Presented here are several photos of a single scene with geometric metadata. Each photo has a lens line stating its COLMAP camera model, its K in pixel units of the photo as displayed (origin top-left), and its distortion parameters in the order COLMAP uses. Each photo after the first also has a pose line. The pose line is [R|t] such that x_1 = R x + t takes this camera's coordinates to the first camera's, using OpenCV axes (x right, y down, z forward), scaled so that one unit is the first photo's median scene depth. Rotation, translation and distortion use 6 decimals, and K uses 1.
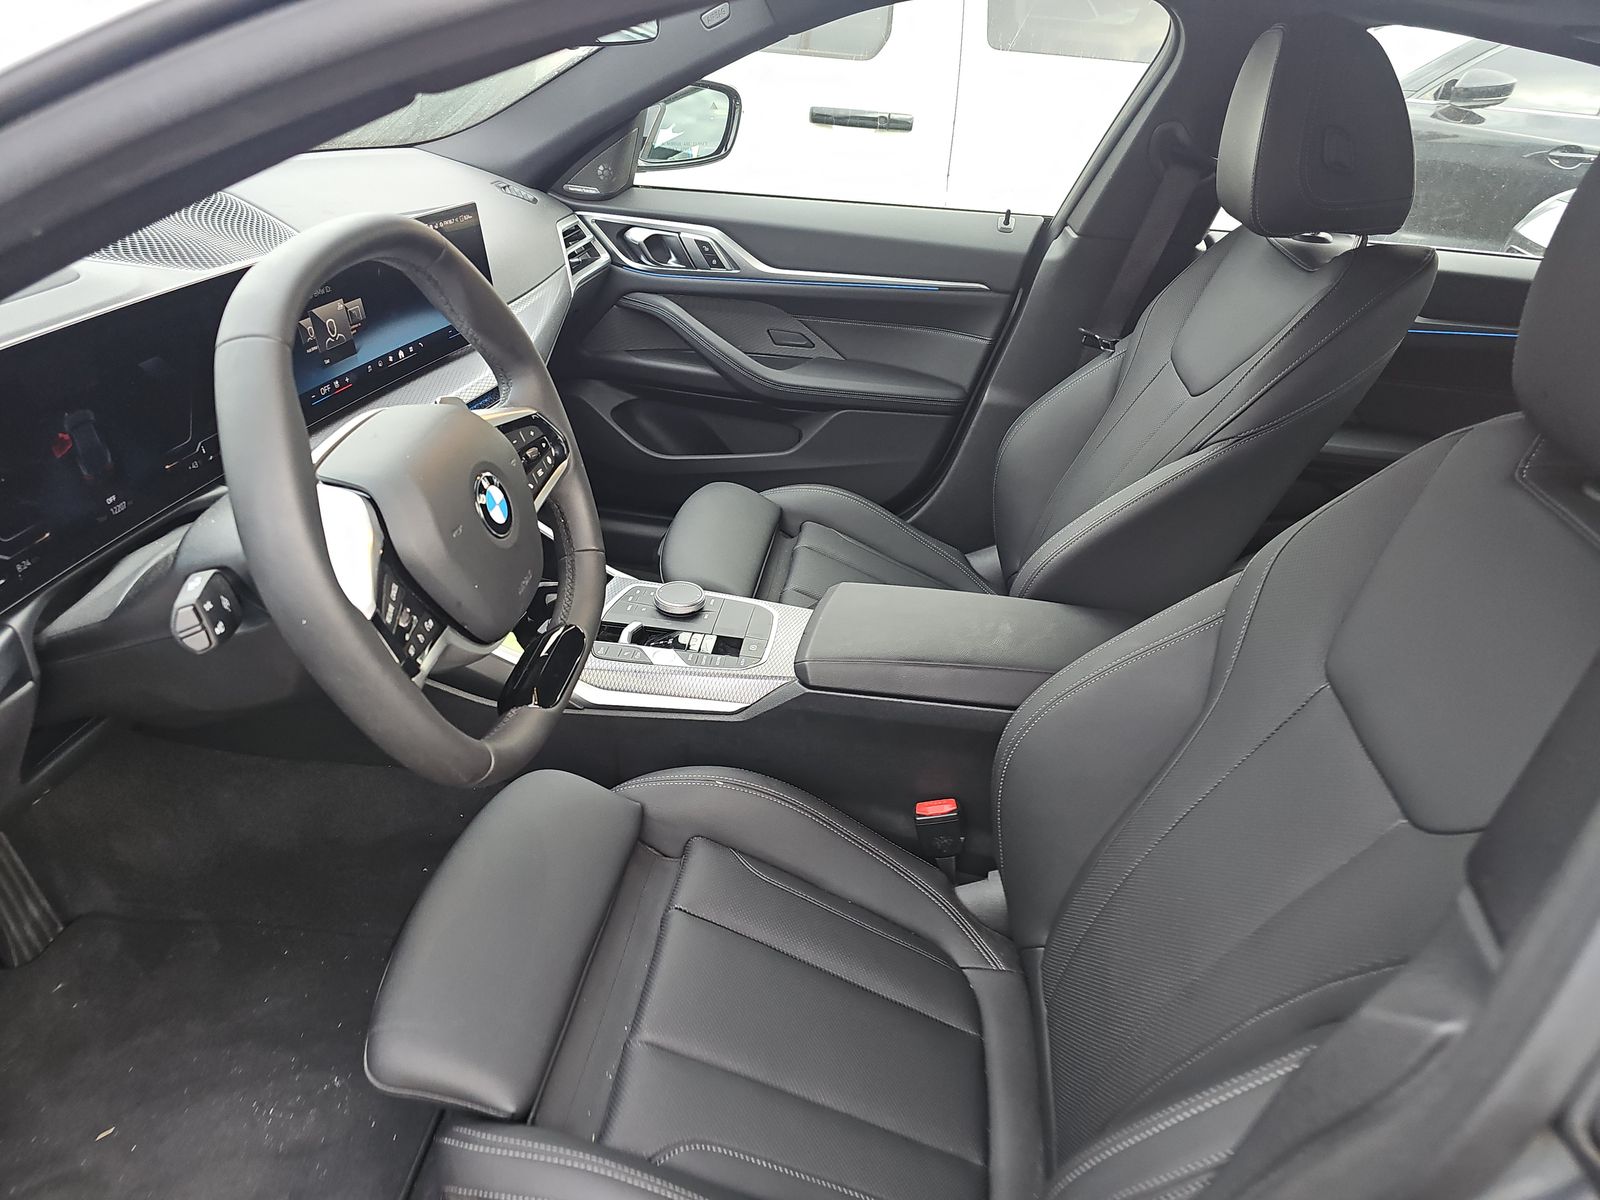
lens RADIAL K [[1106.7, 0, 800.0], [0, 1106.7, 600.0], [0, 0, 1]] dist [0.020794, 0.000895]
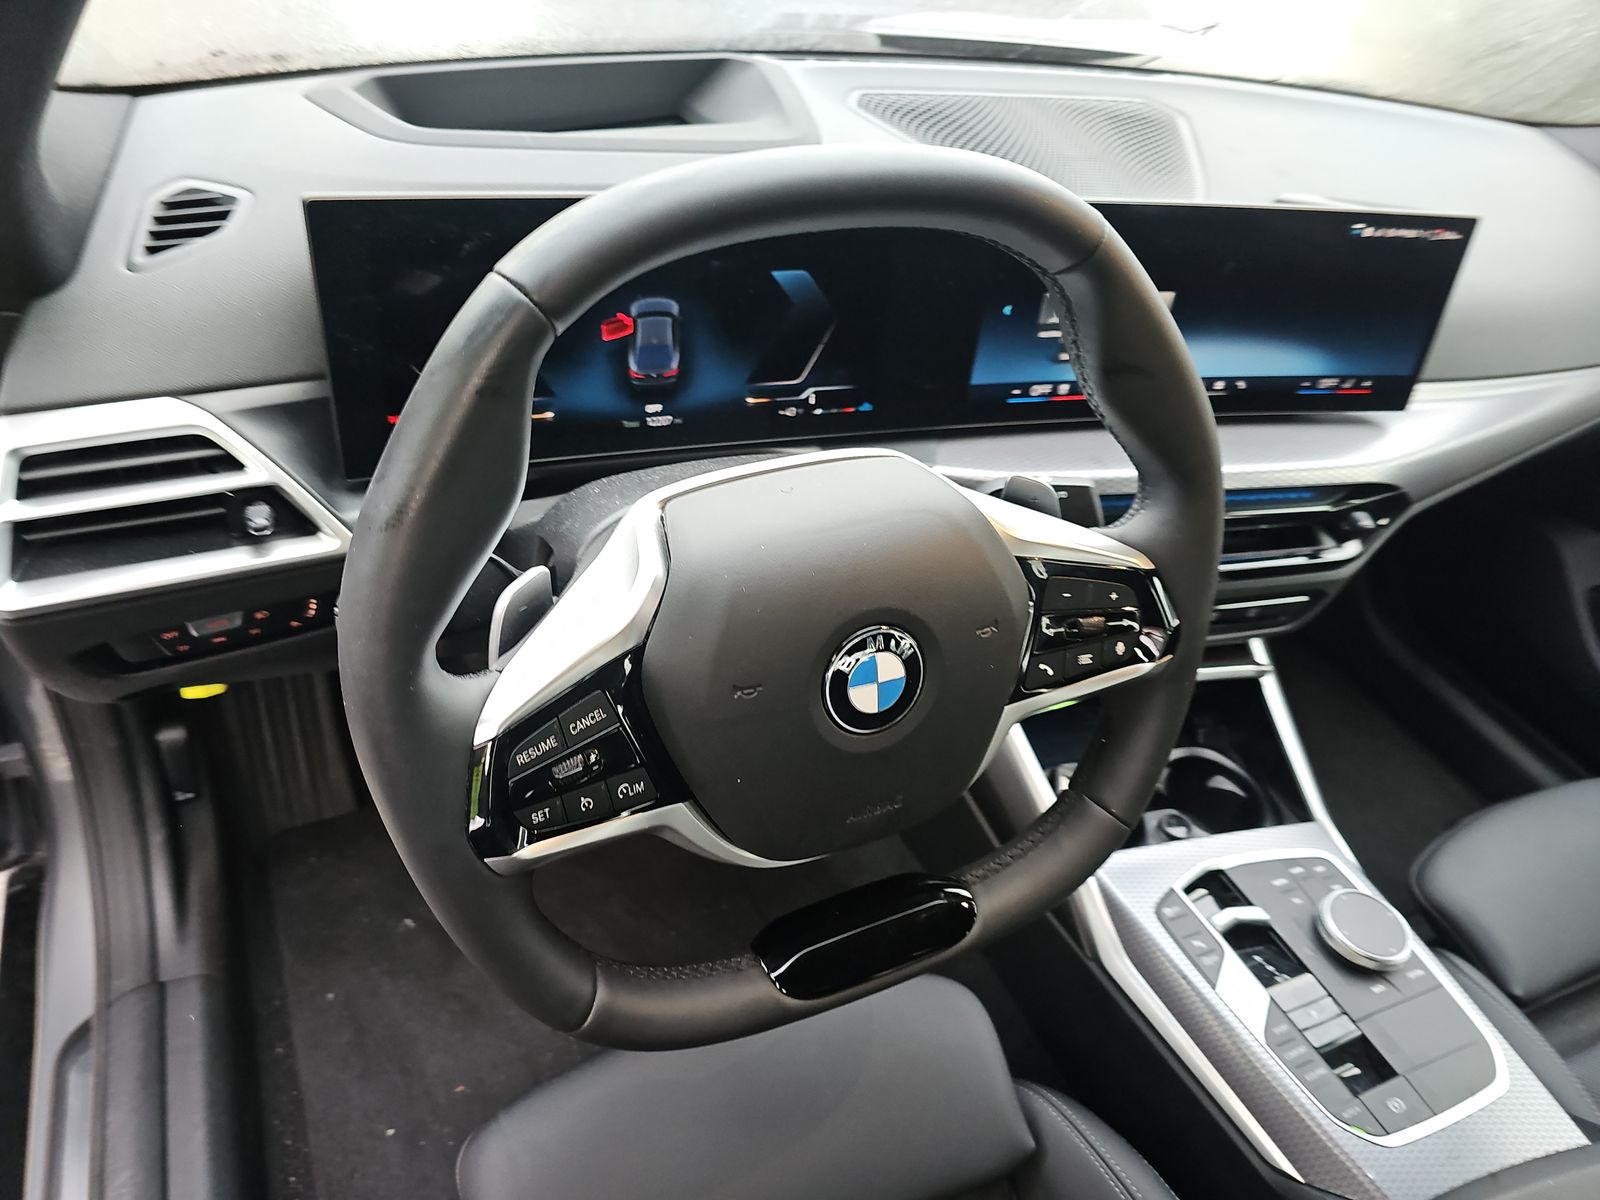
lens RADIAL K [[1106.7, 0, 800.0], [0, 1106.7, 600.0], [0, 0, 1]] dist [0.020794, 0.000895]
pose [[0.531461, 0.515895, -0.671864, 0.048875], [-0.493688, 0.833161, 0.249228, -0.175968], [0.688347, 0.199236, 0.697484, 0.407274]]
